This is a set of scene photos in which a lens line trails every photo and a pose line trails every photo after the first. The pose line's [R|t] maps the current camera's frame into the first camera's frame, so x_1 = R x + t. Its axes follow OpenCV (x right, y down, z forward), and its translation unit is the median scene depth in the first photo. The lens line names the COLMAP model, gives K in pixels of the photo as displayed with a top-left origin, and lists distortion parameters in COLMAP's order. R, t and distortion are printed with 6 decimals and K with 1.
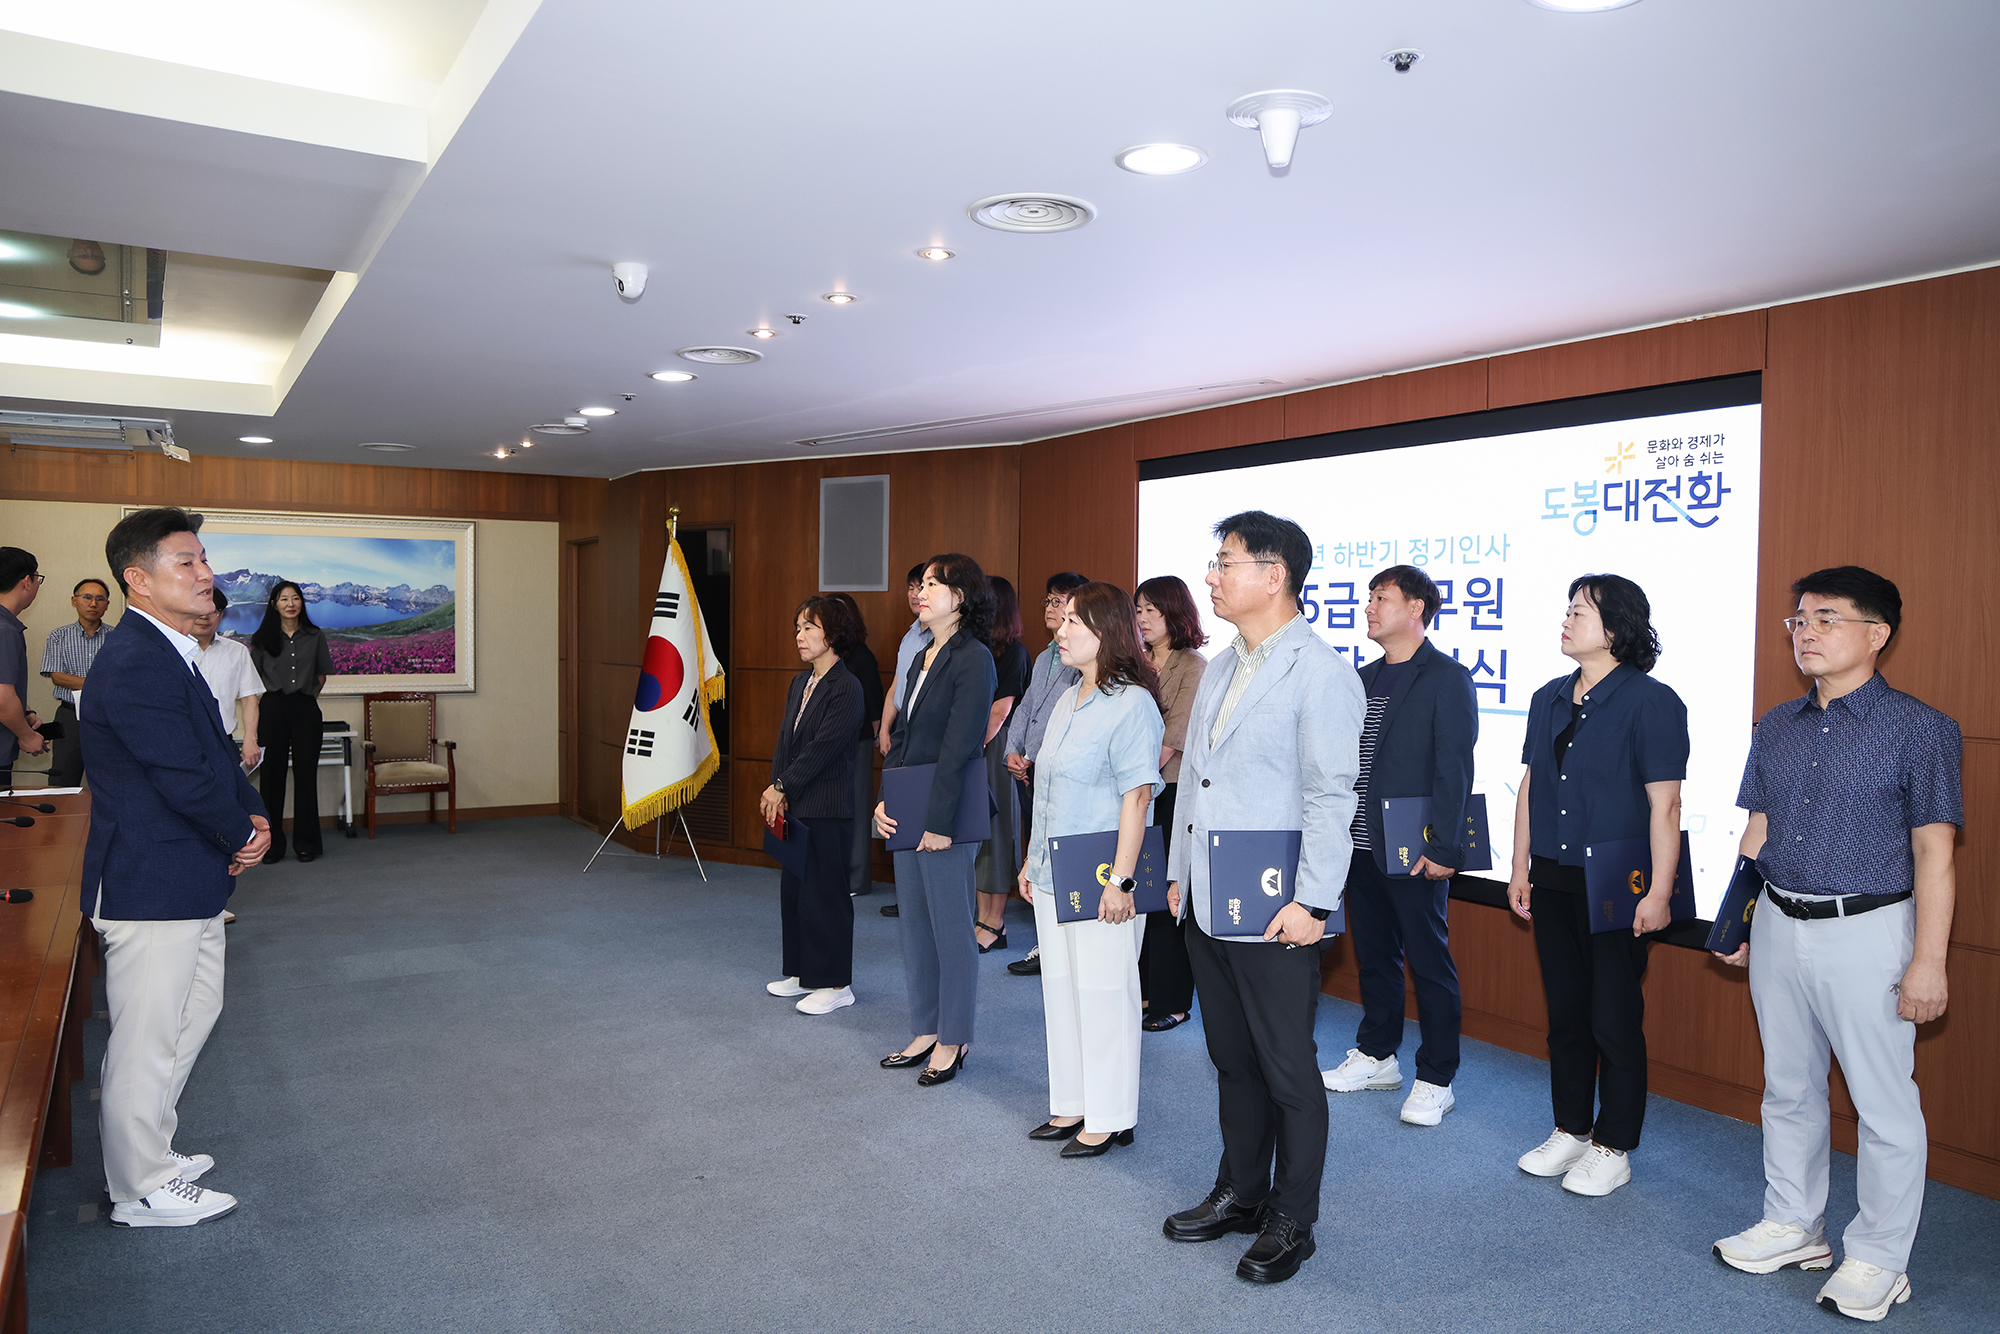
lens RADIAL K [[1506.9, 0, 1022.3], [0, 1506.9, 675.1], [0, 0, 1]] dist [-0.050329, 0.023347]
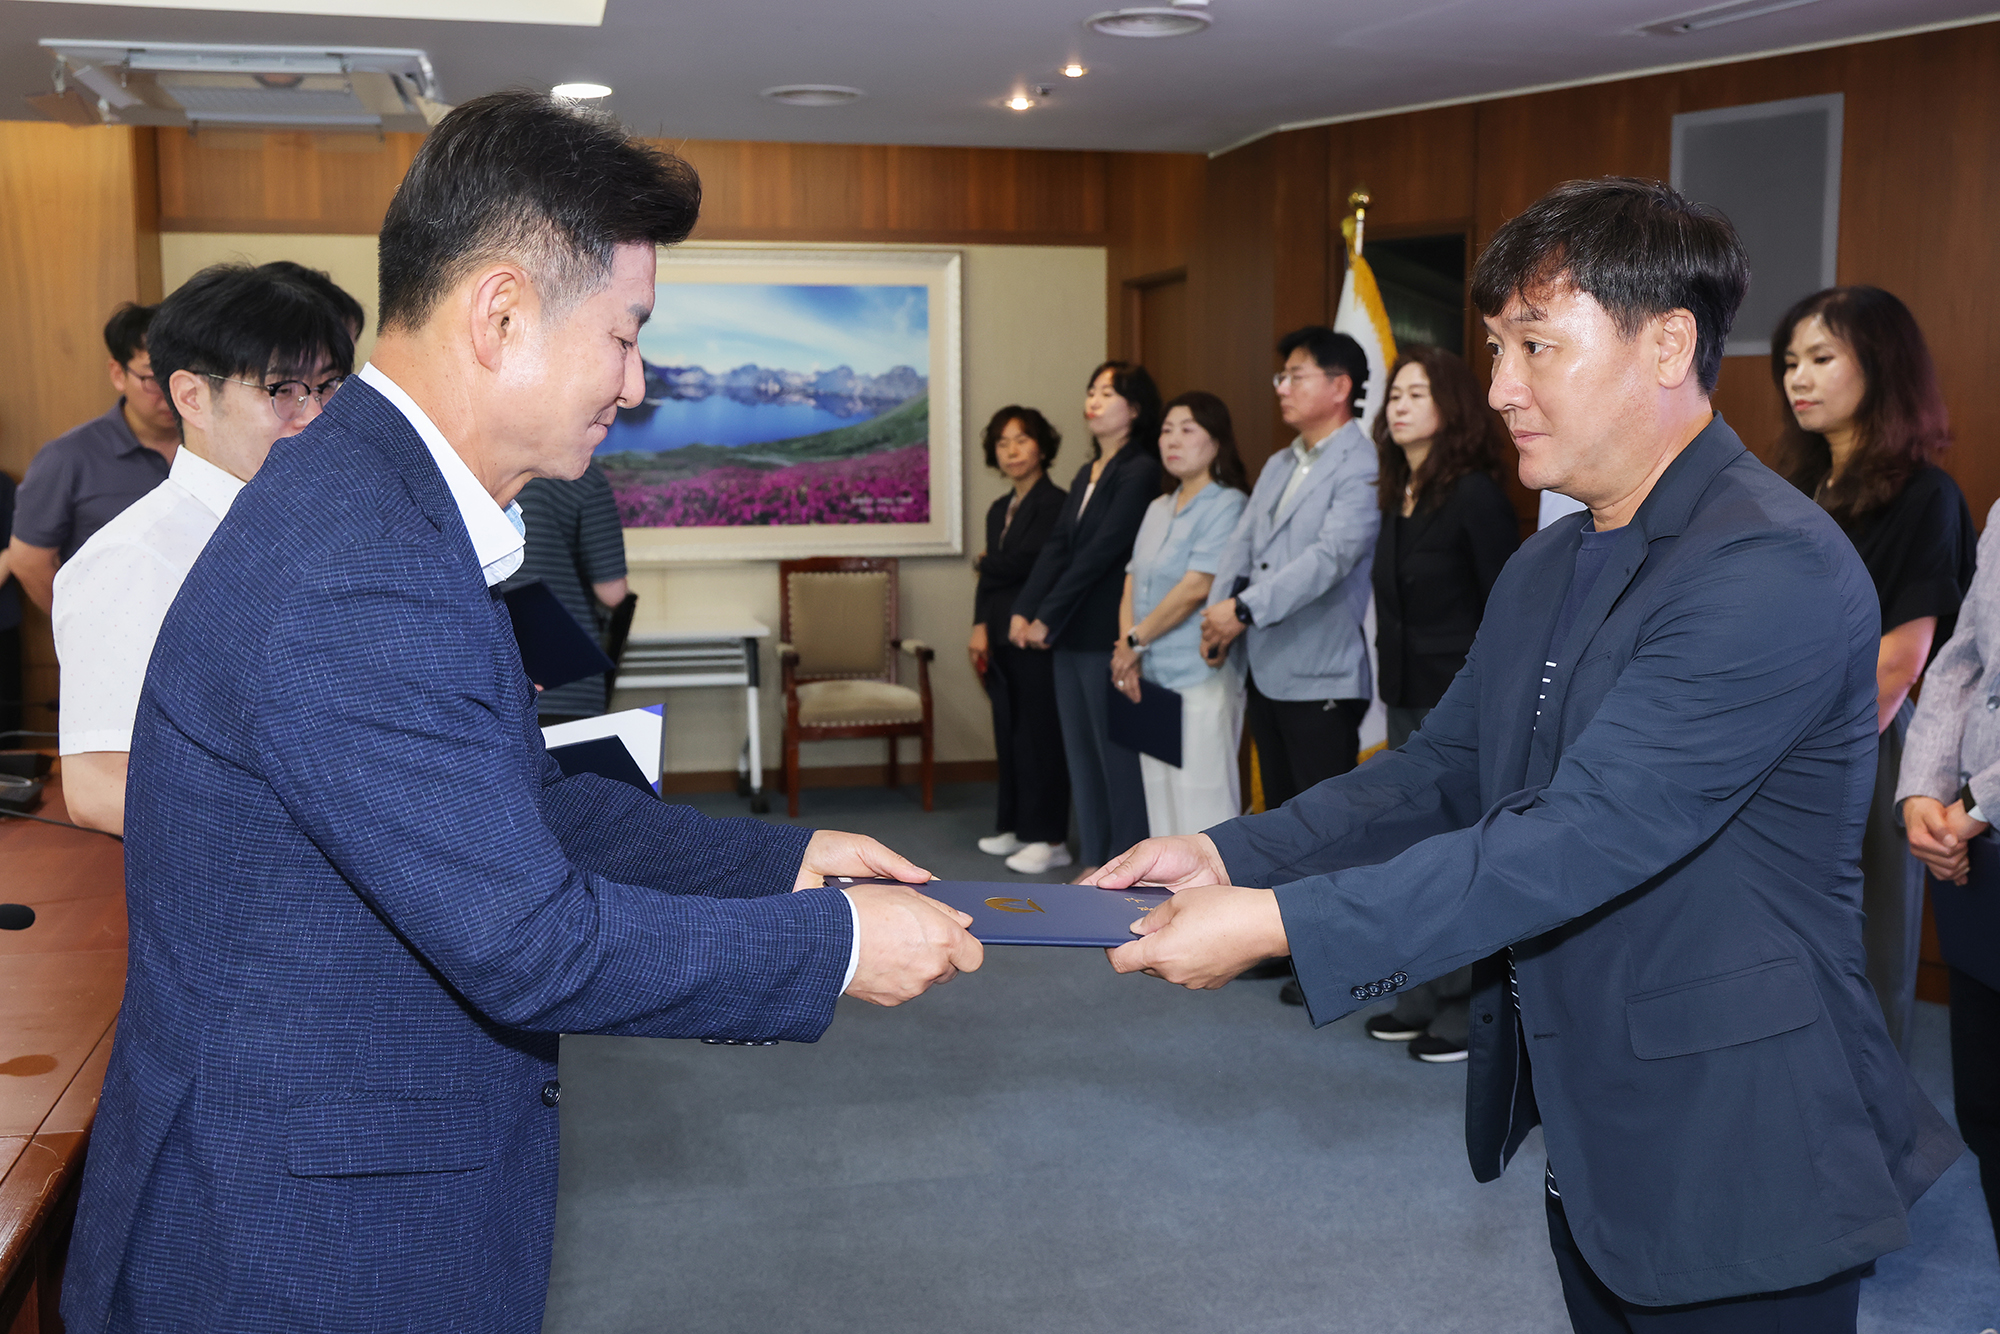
lens RADIAL K [[2140.4, 0, 1003.7], [0, 2140.4, 659.2], [0, 0, 1]] dist [0.016680, 0.000000]
pose [[0.951141, 0.020012, -0.308108, -0.154850], [0.002216, 0.997429, 0.071626, -0.011893], [0.308750, -0.068809, 0.948651, 0.360660]]
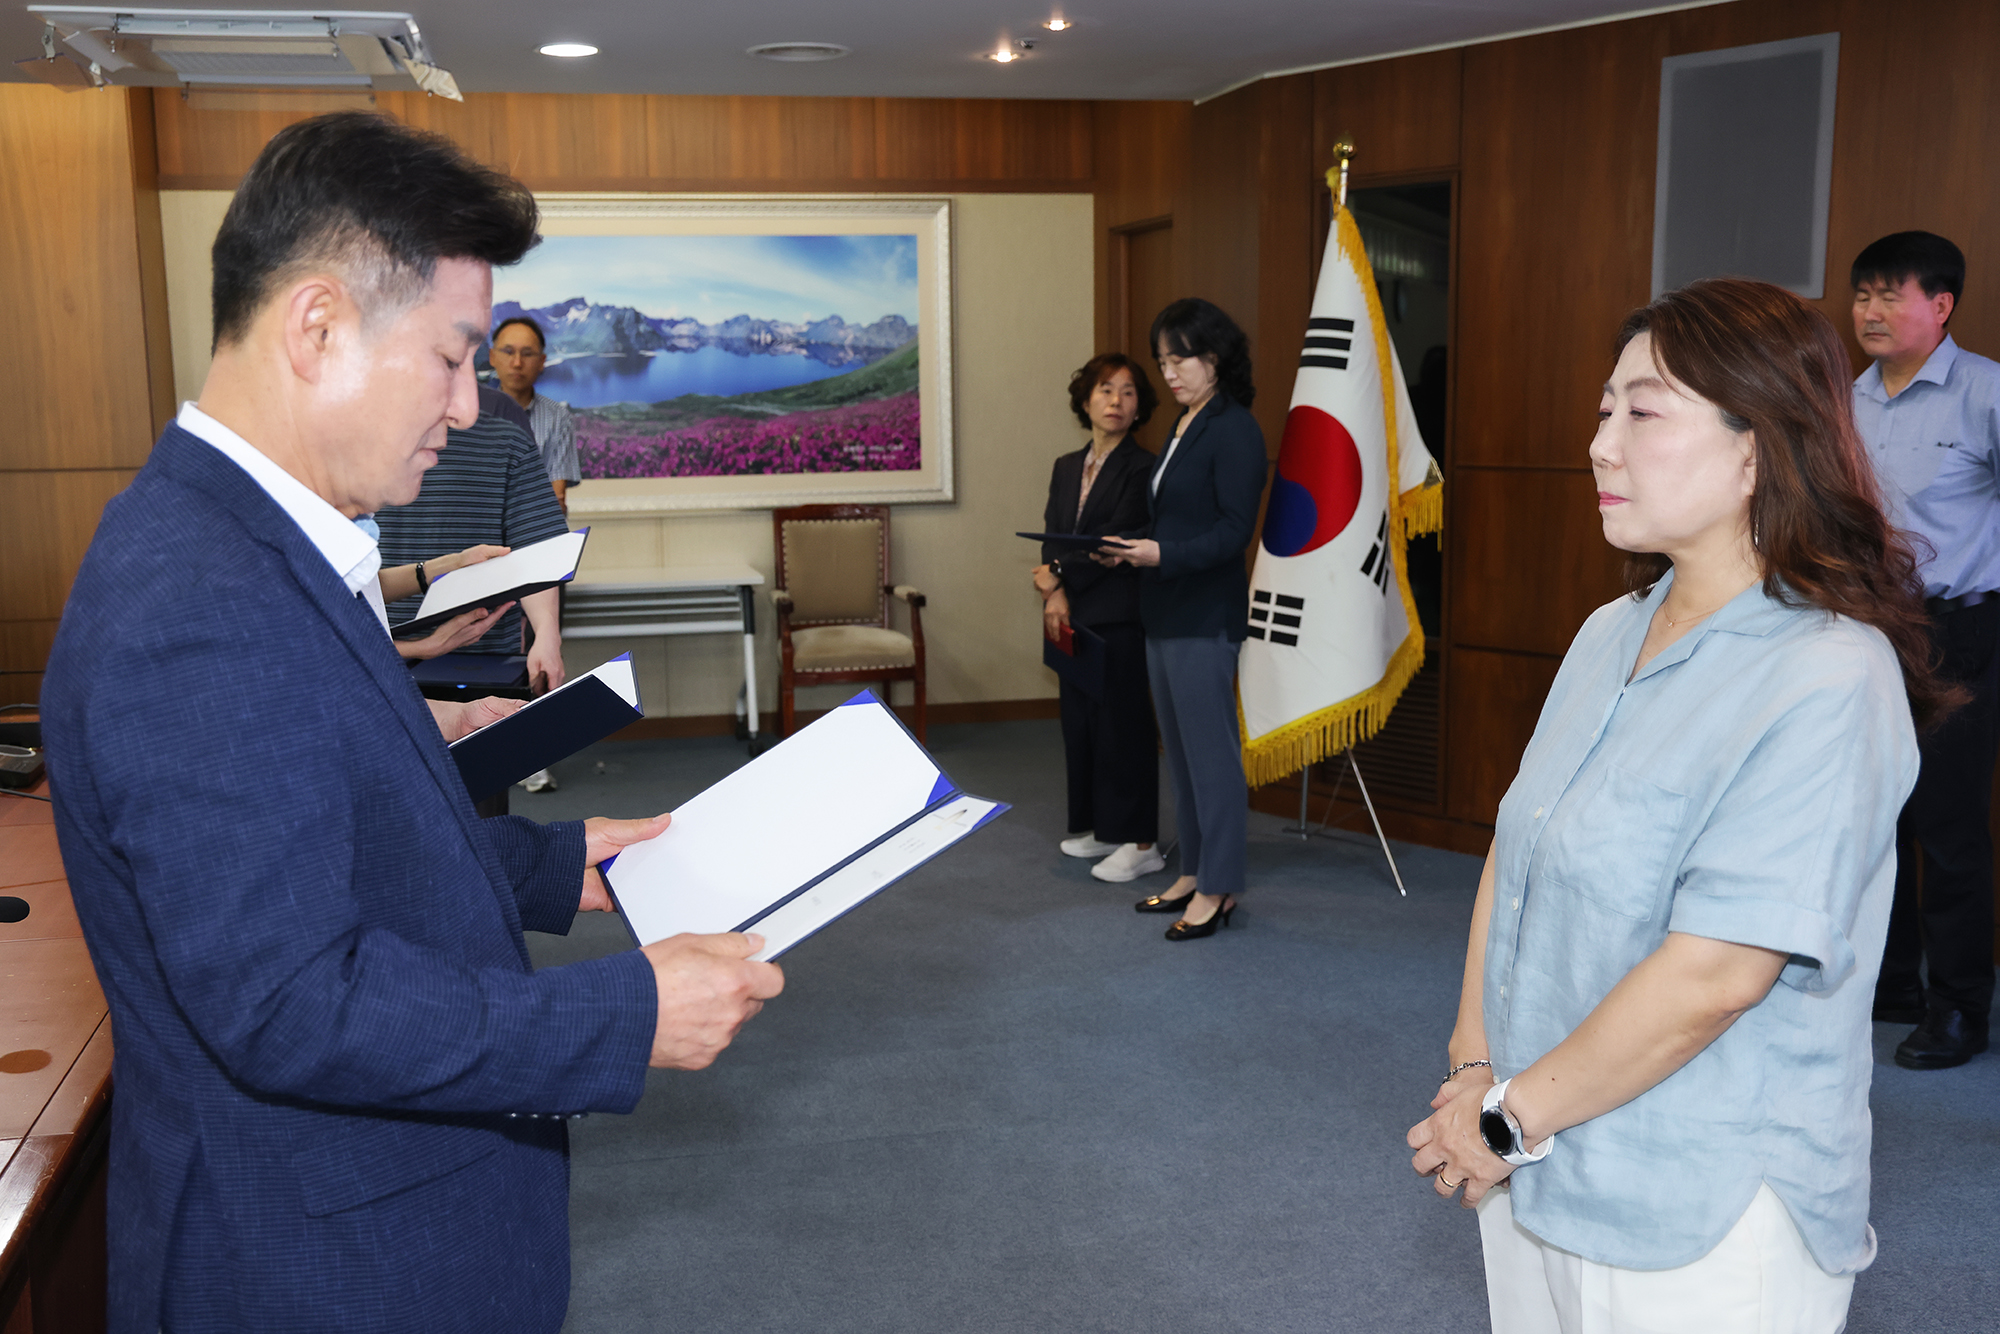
lens RADIAL K [[2086.5, 0, 951.2], [0, 2086.5, 655.6], [0, 0, 1]] dist [0.059500, 0.000000]
pose [[0.943593, 0.023669, -0.330260, -0.153304], [0.012410, 0.994213, 0.106711, -0.023925], [0.330875, -0.104790, 0.937838, 0.369286]]
